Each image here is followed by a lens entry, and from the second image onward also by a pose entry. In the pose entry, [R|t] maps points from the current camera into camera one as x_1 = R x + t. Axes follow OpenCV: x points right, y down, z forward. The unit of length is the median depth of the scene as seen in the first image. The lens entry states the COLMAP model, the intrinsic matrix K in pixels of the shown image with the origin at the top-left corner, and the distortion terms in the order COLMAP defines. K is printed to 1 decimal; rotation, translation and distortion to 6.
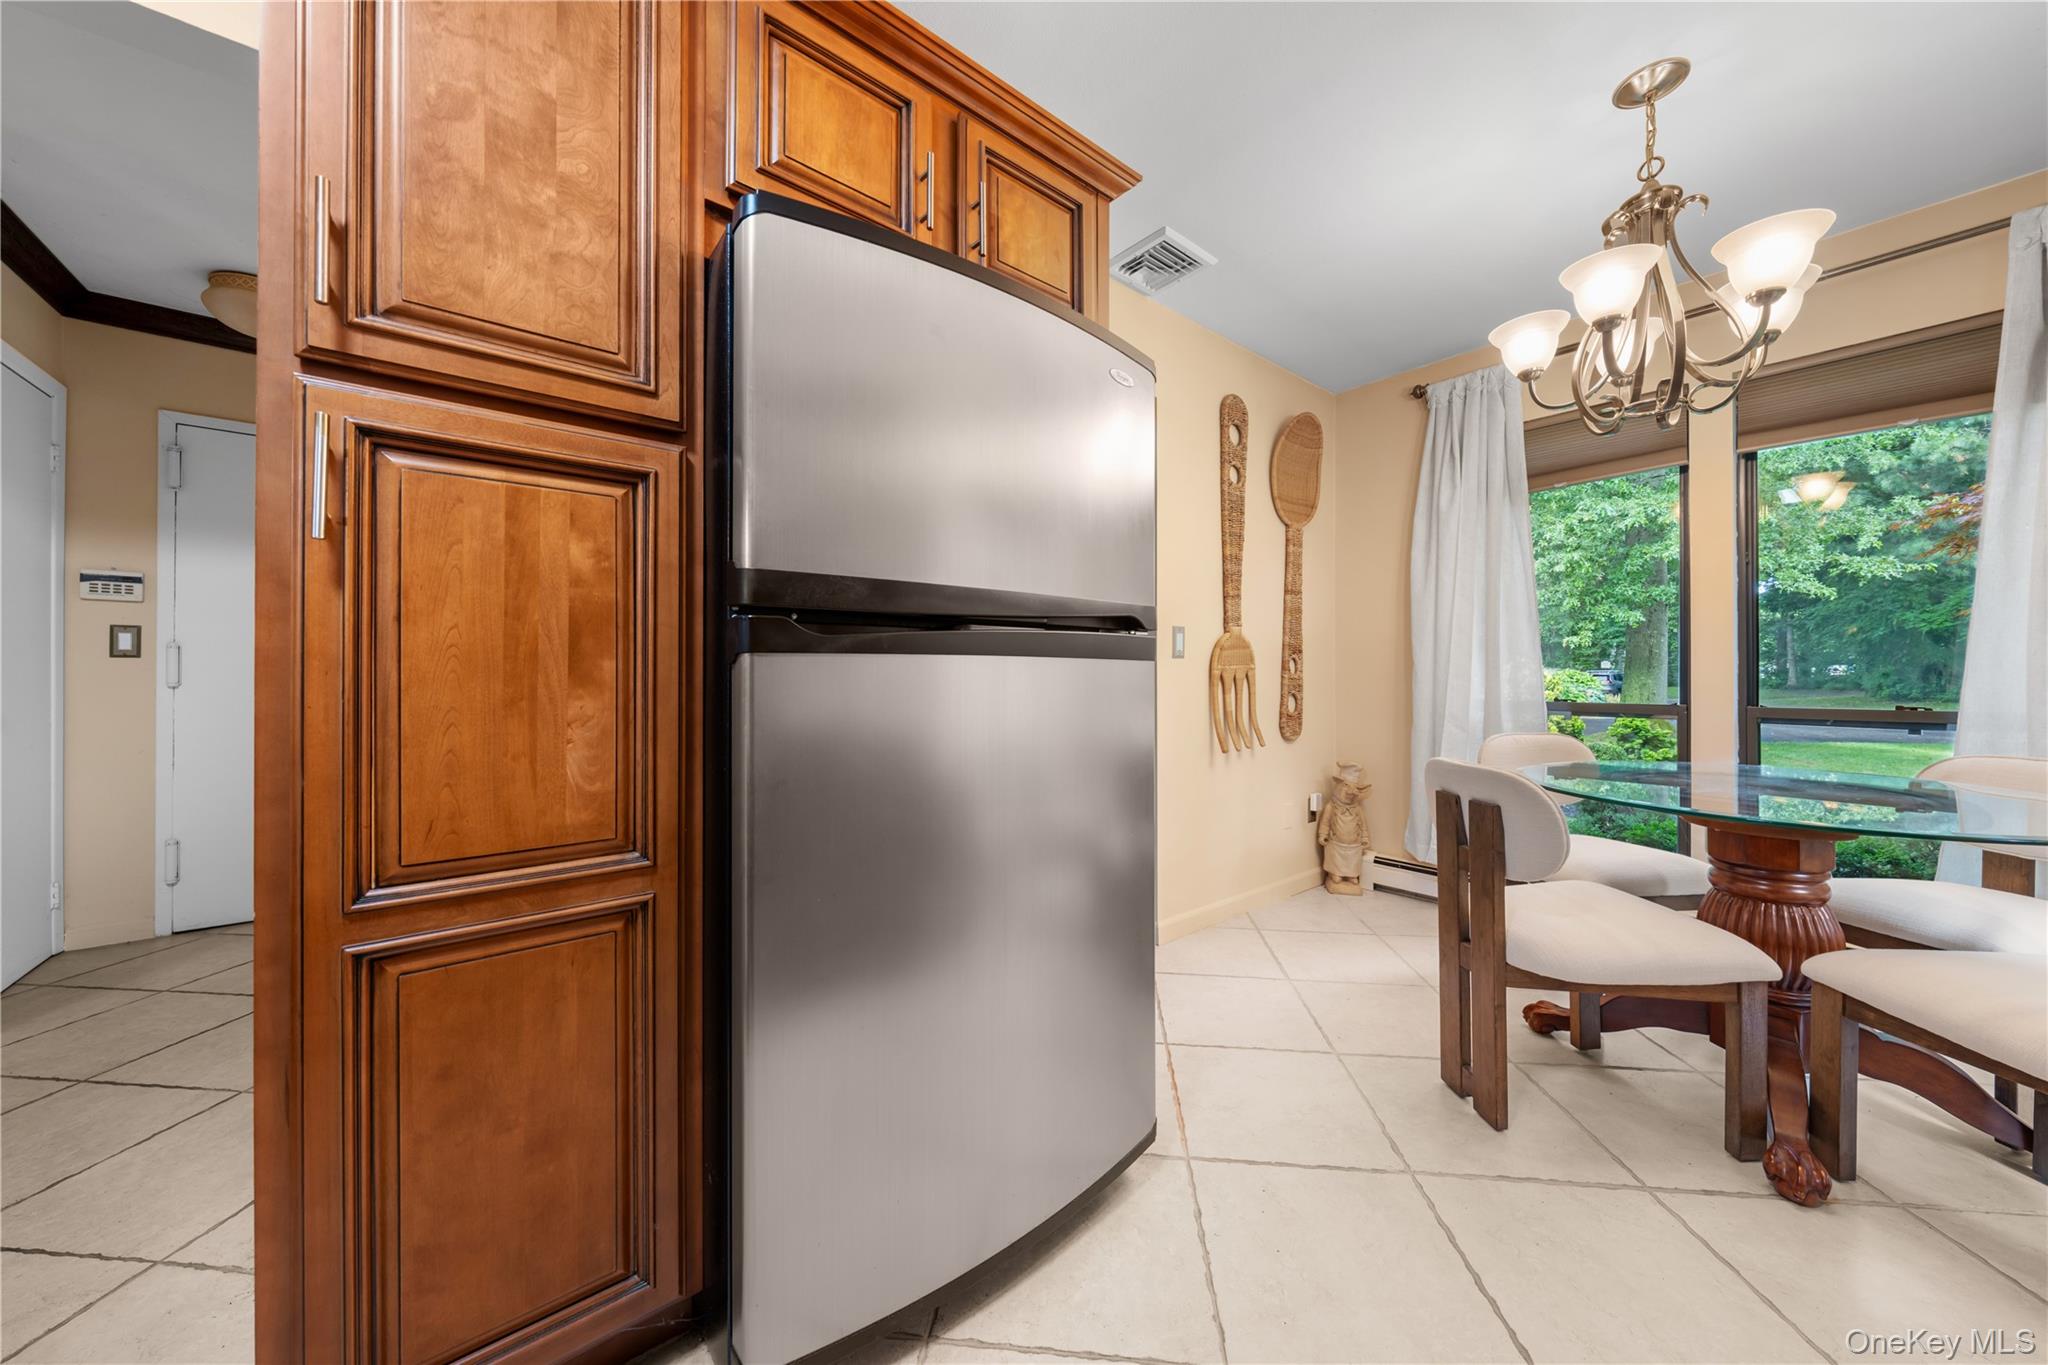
lens RADIAL K [[699.4, 0, 1034.2], [0, 699.4, 673.5], [0, 0, 1]] dist [-0.001529, -0.000082]
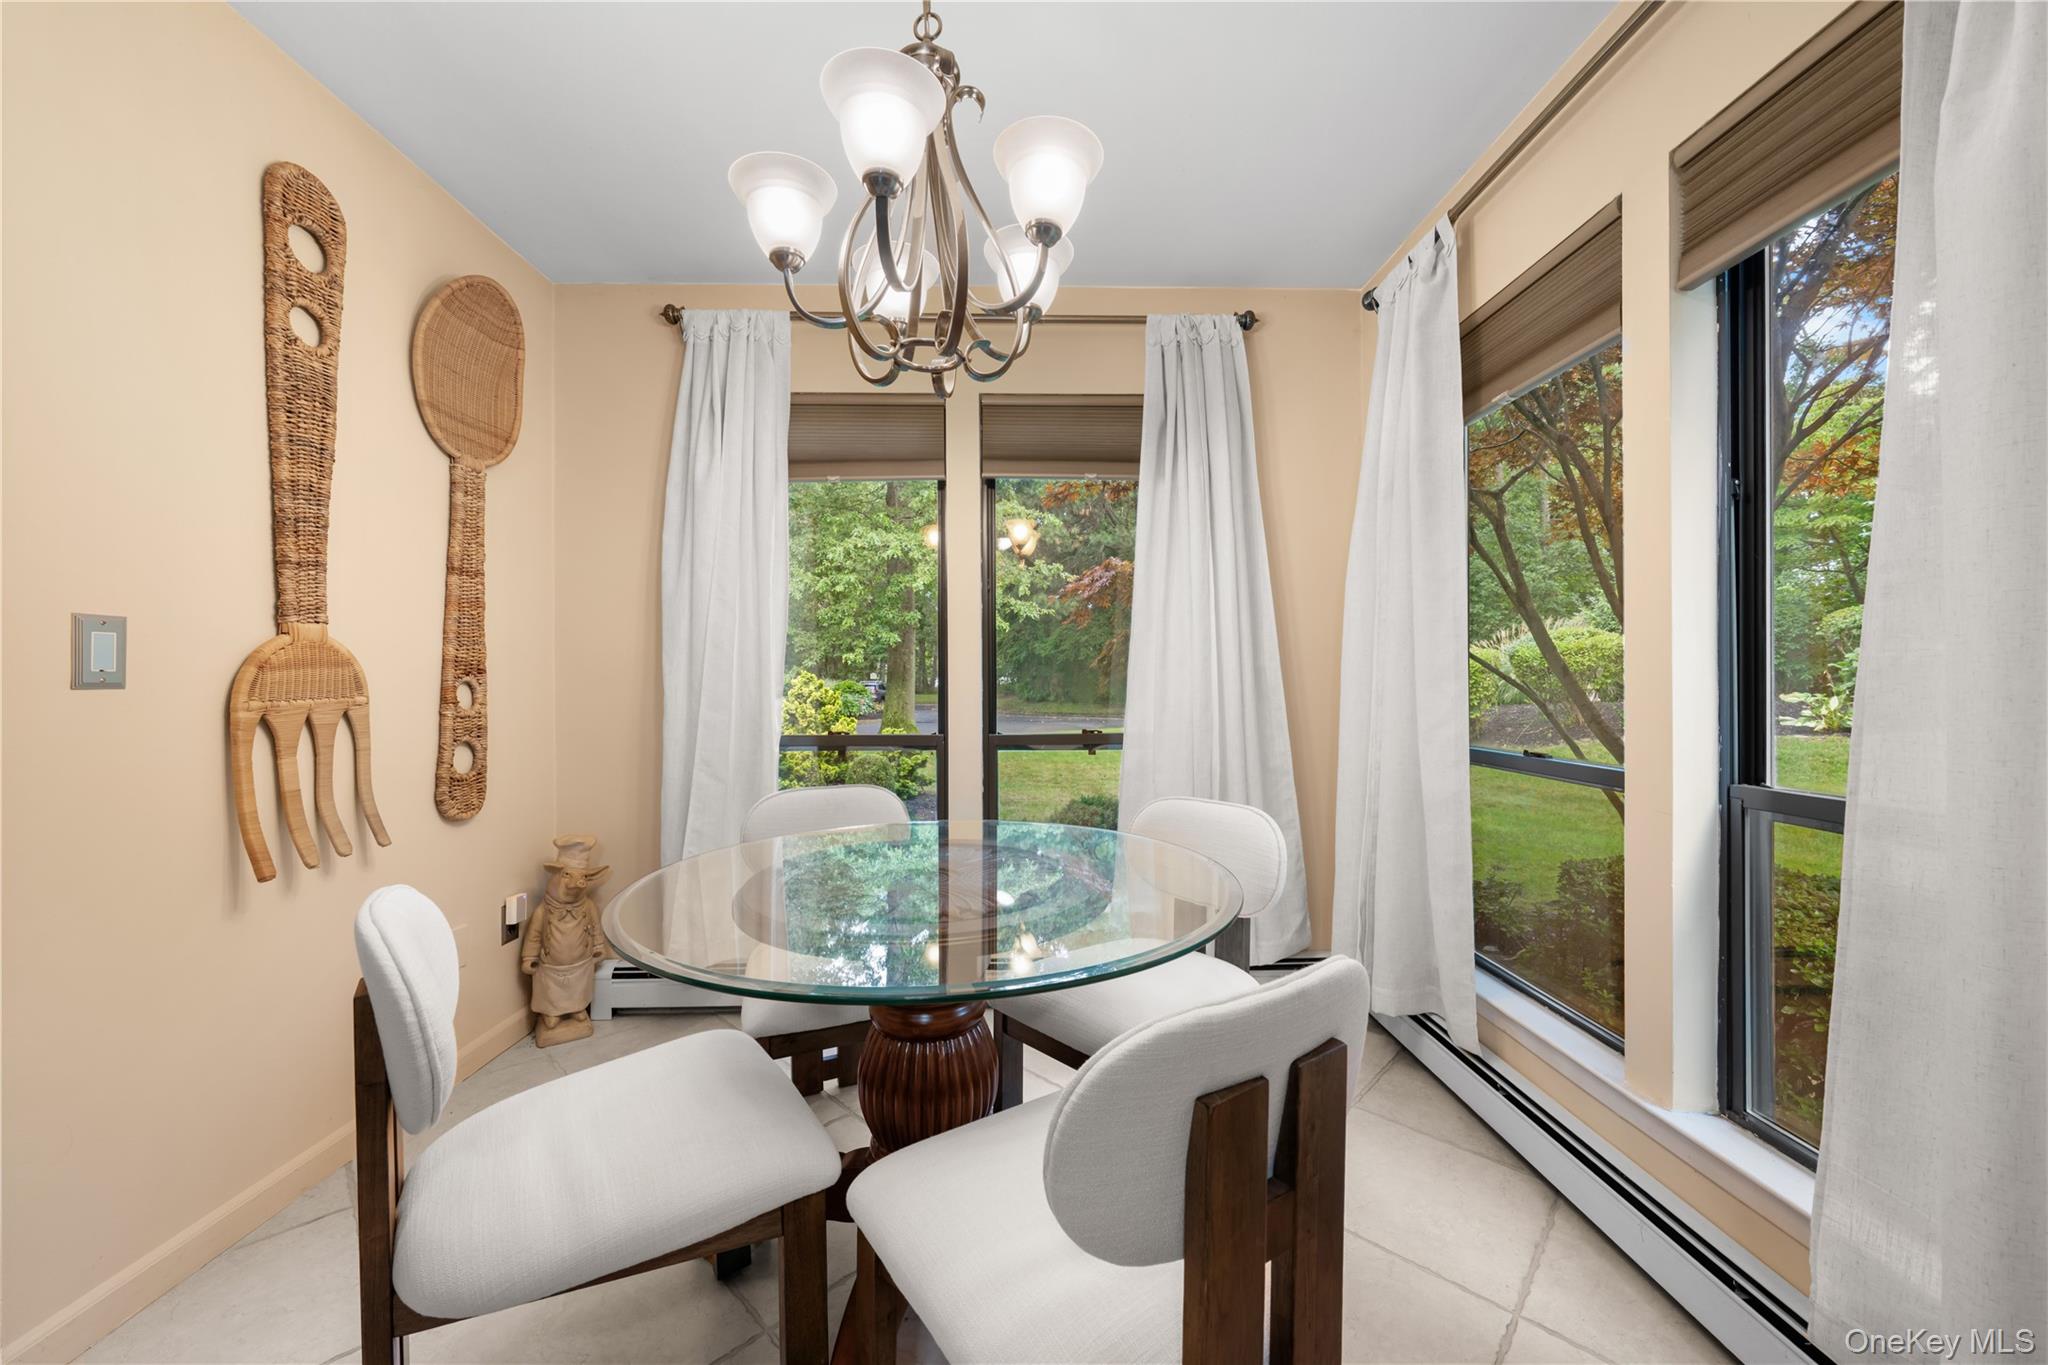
lens RADIAL K [[721.7, 0, 1014.1], [0, 721.7, 691.3], [0, 0, 1]] dist [-0.000094, -0.000175]
pose [[0.638123, -0.010865, 0.769858, 0.205598], [0.000198, 0.999903, 0.013948, -0.024039], [-0.769934, -0.008748, 0.638063, 0.257774]]
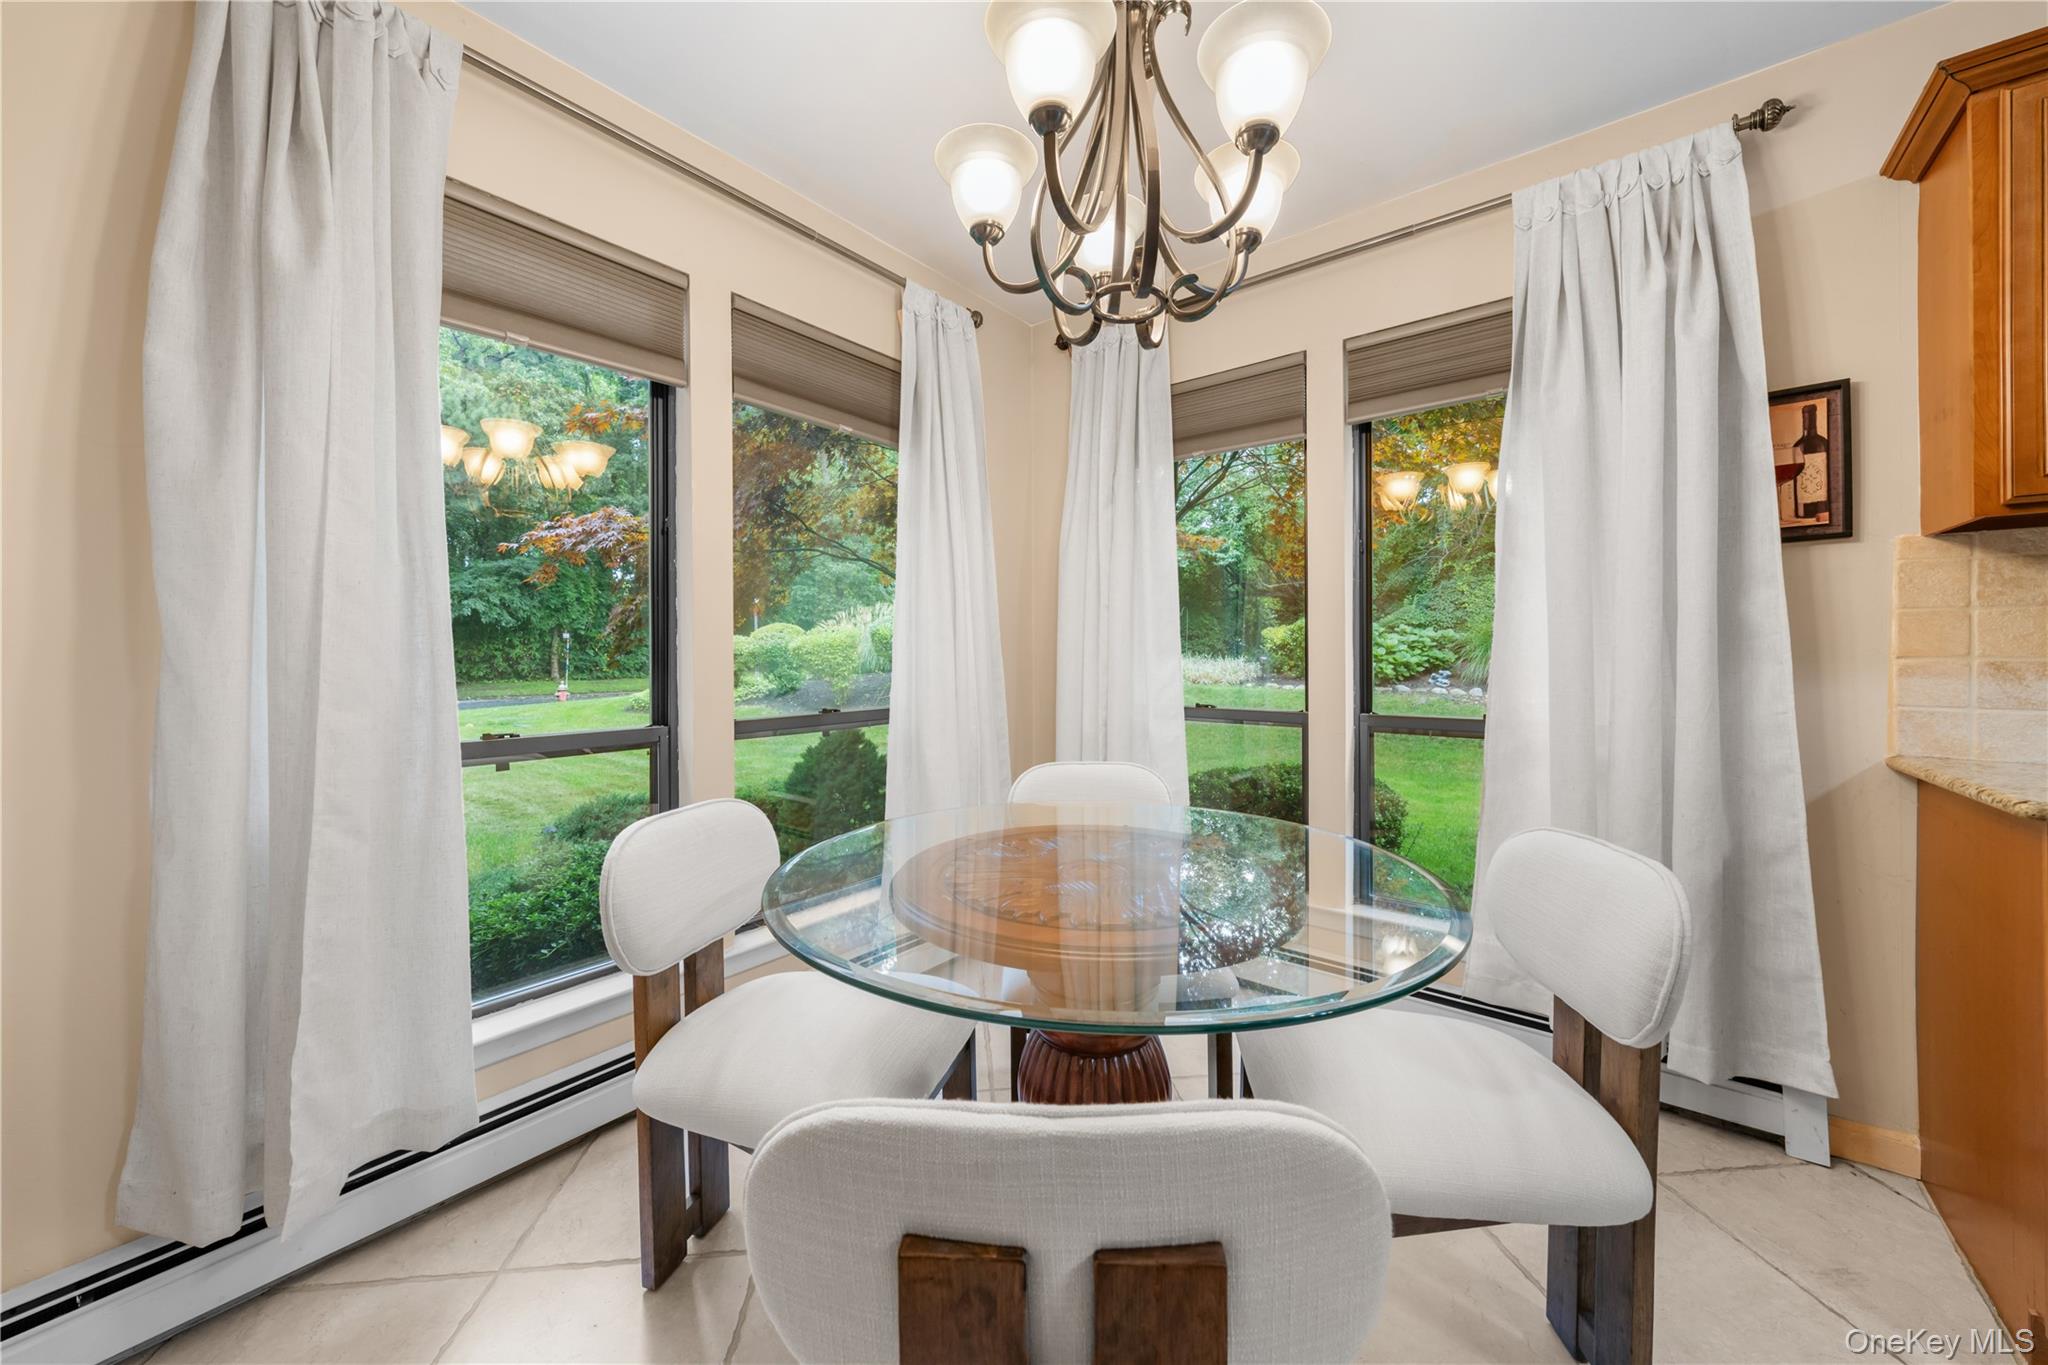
lens RADIAL K [[721.7, 0, 1026.6], [0, 721.7, 661.3], [0, 0, 1]] dist [-0.000094, -0.000175]
pose [[-0.222124, 0.007376, 0.974991, 0.157266], [-0.013682, 0.999849, -0.010681, -0.005770], [-0.974922, -0.015712, -0.221990, 0.757242]]
